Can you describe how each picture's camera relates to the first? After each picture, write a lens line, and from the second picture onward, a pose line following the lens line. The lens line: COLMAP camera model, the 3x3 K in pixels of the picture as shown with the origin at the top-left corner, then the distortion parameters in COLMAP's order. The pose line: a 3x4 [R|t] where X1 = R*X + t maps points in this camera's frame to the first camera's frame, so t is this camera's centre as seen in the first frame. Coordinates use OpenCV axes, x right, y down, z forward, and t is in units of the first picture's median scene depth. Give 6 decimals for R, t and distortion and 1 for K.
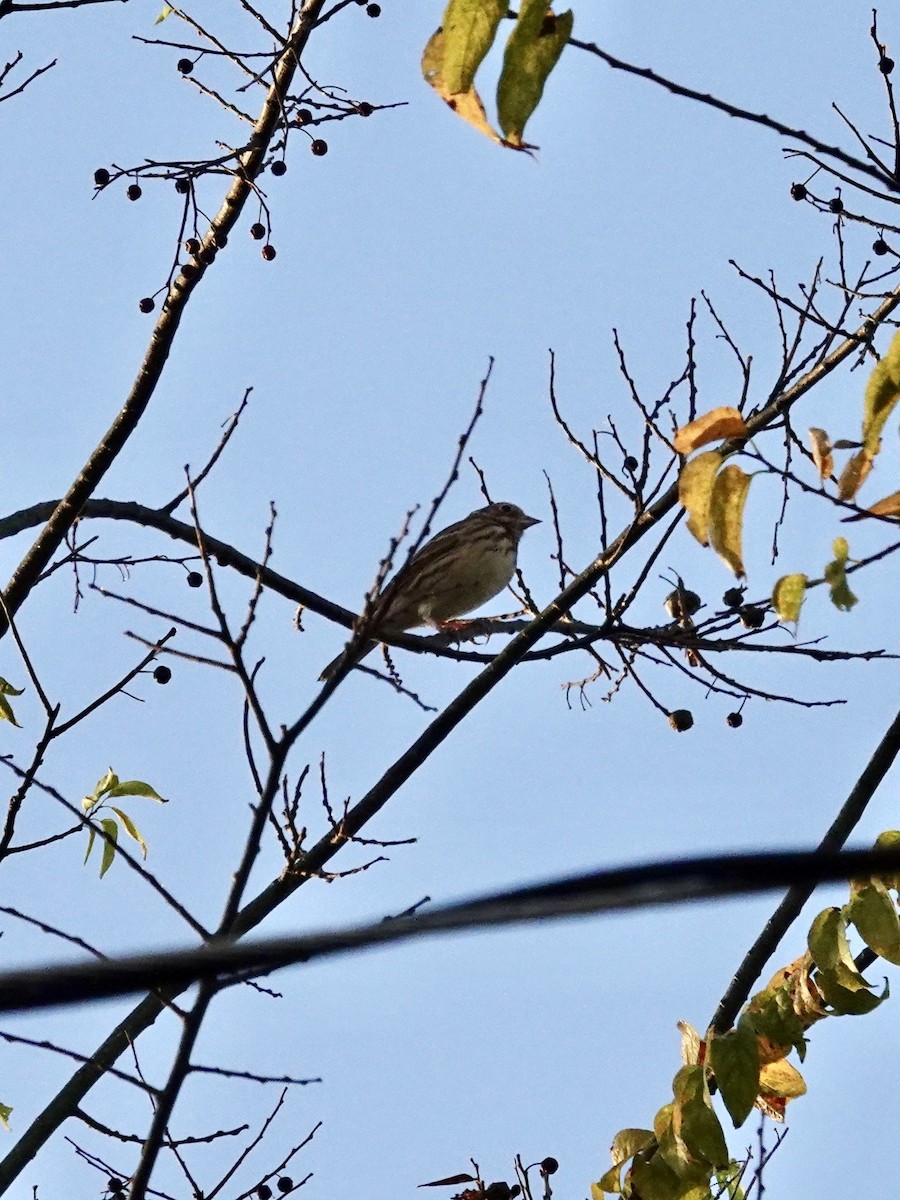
lens RADIAL K [[778.4, 0, 447.6], [0, 778.4, 600.4], [0, 0, 1]] dist [0.007573, -0.005391]
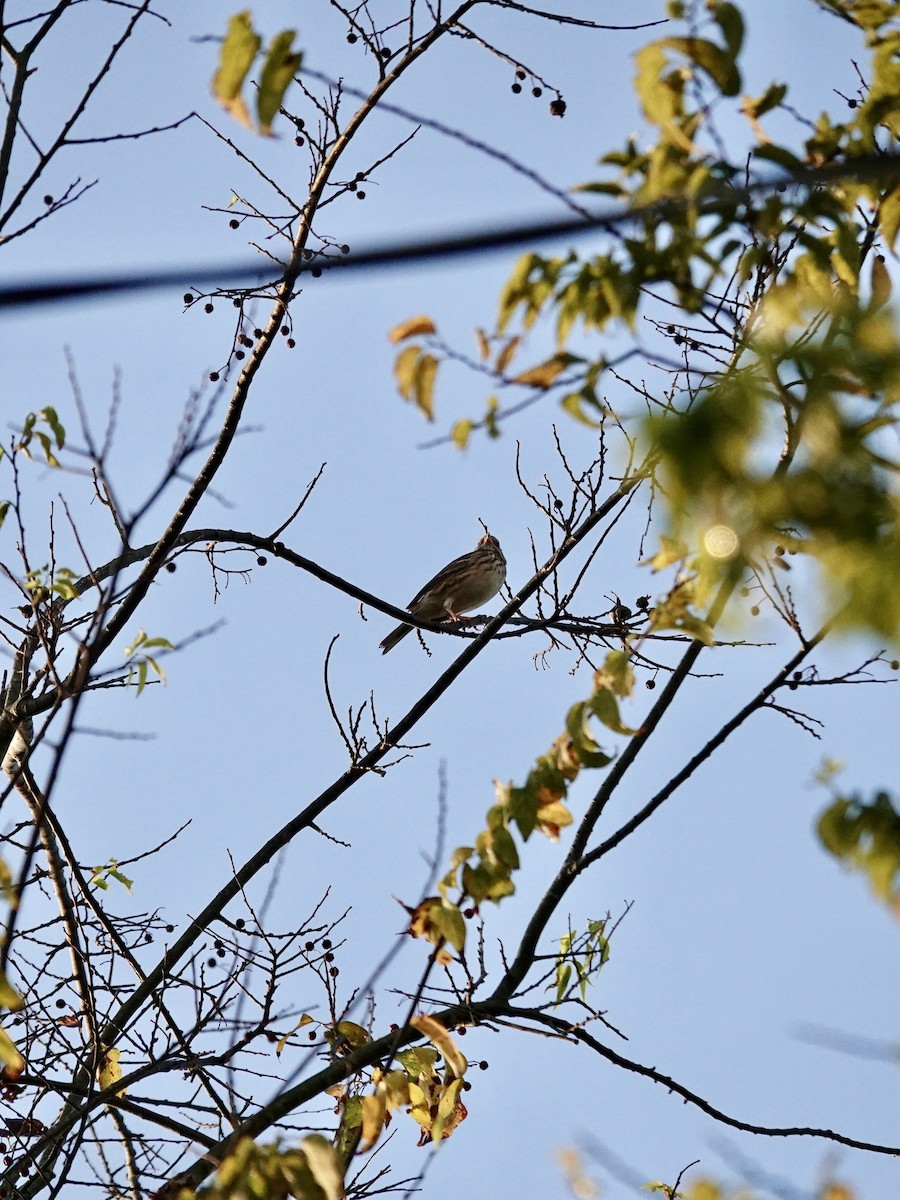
lens RADIAL K [[487.5, 0, 453.8], [0, 487.5, 599.2], [0, 0, 1]] dist [0.006640, -0.003053]
pose [[0.999964, -0.007744, -0.003350, 0.090375], [0.007742, 0.999970, -0.000769, 0.070397], [0.003355, 0.000743, 0.999994, 0.003524]]
